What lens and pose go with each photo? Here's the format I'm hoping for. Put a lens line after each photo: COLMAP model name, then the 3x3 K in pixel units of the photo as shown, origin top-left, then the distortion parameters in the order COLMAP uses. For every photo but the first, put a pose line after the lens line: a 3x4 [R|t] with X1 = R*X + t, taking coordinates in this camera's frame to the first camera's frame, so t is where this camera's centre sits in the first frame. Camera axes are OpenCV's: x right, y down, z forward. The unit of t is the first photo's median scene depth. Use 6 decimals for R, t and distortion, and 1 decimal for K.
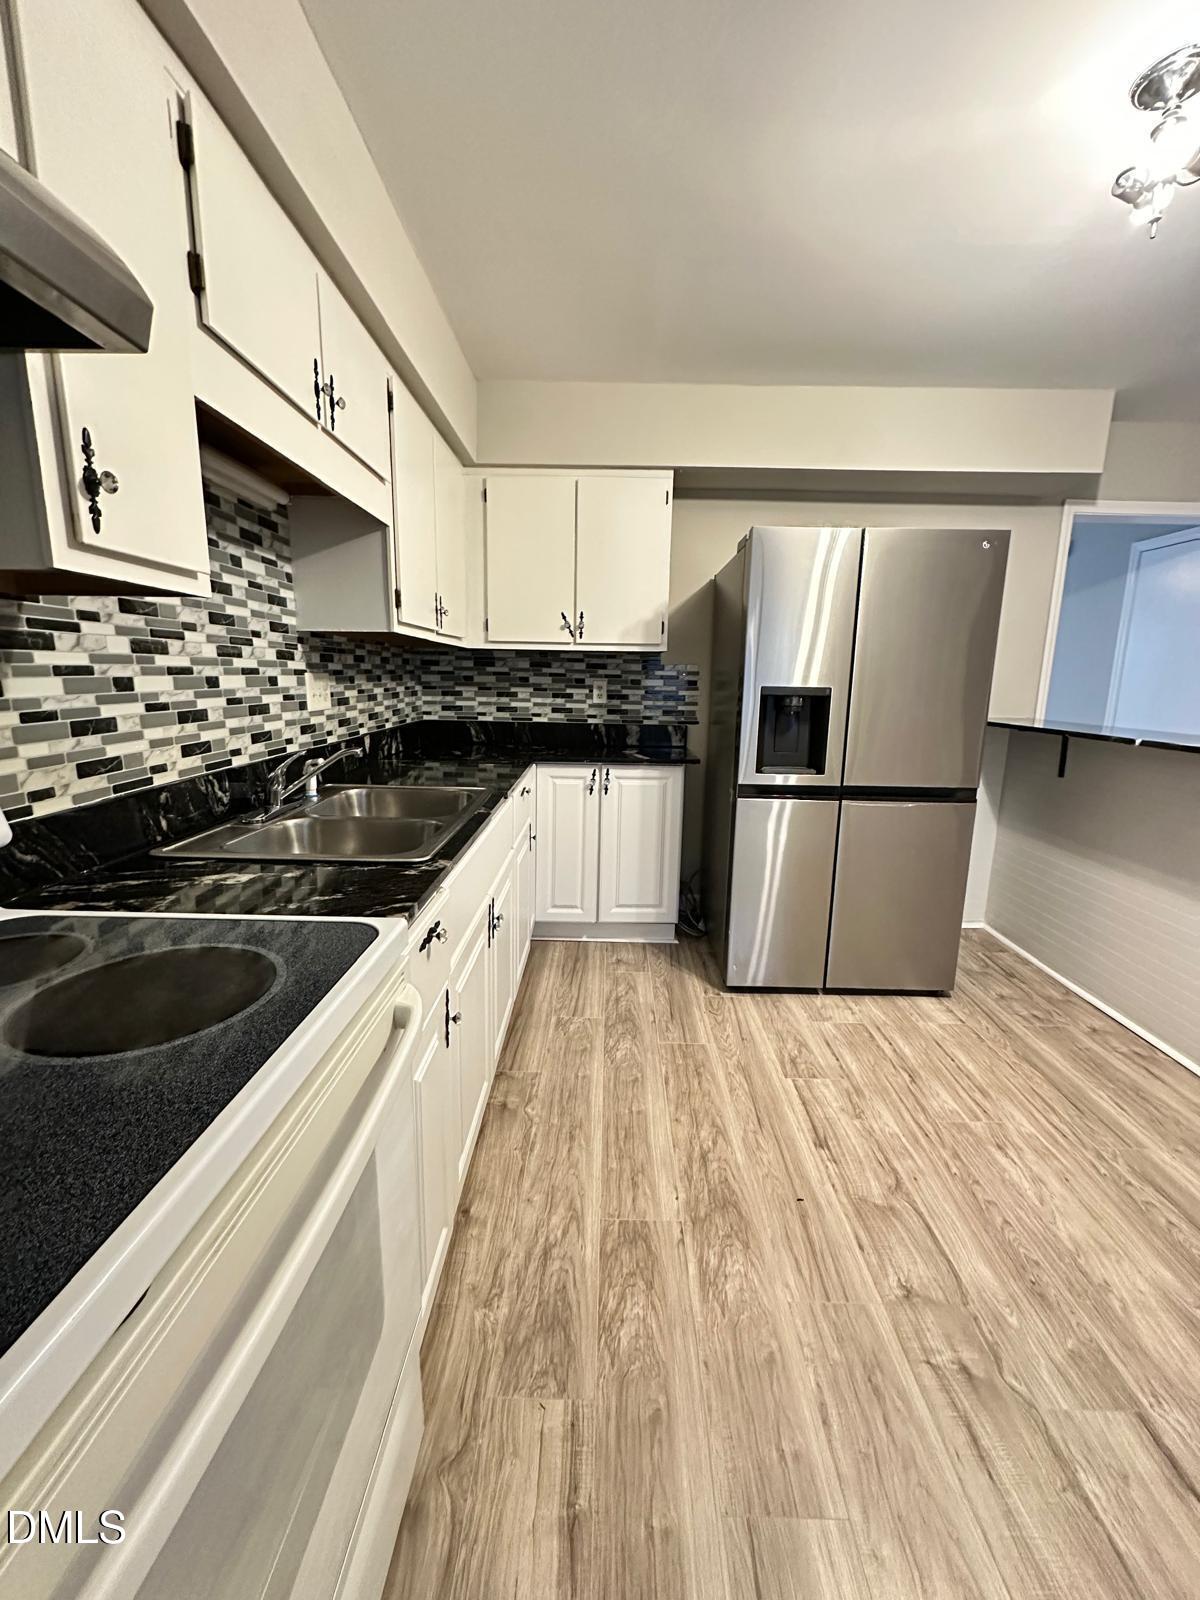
lens RADIAL K [[643.5, 0, 600.0], [0, 643.5, 800.0], [0, 0, 1]] dist [0.012207, -0.000746]
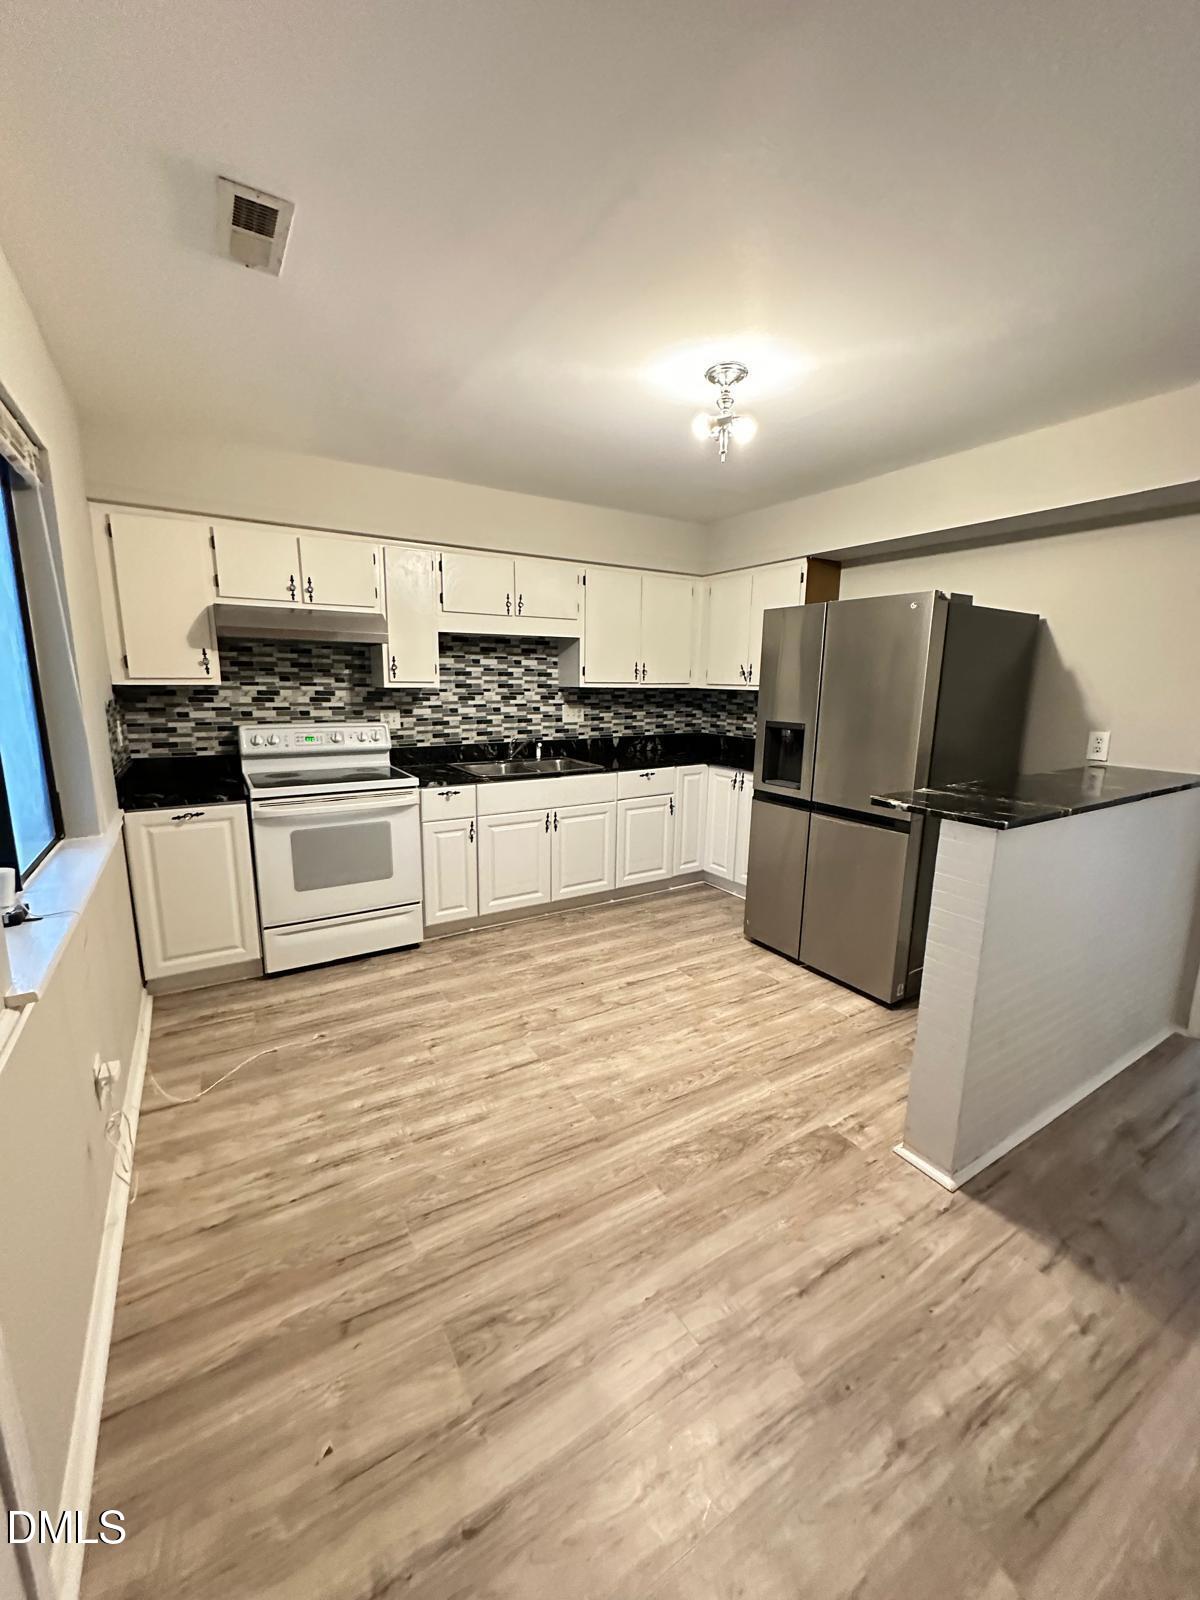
lens RADIAL K [[643.5, 0, 600.0], [0, 643.5, 800.0], [0, 0, 1]] dist [0.012207, -0.000746]
pose [[0.531134, 0.146472, -0.834531, 1.571421], [-0.162819, 0.984232, 0.069122, -0.055143], [0.831497, 0.099164, 0.546608, -0.055642]]
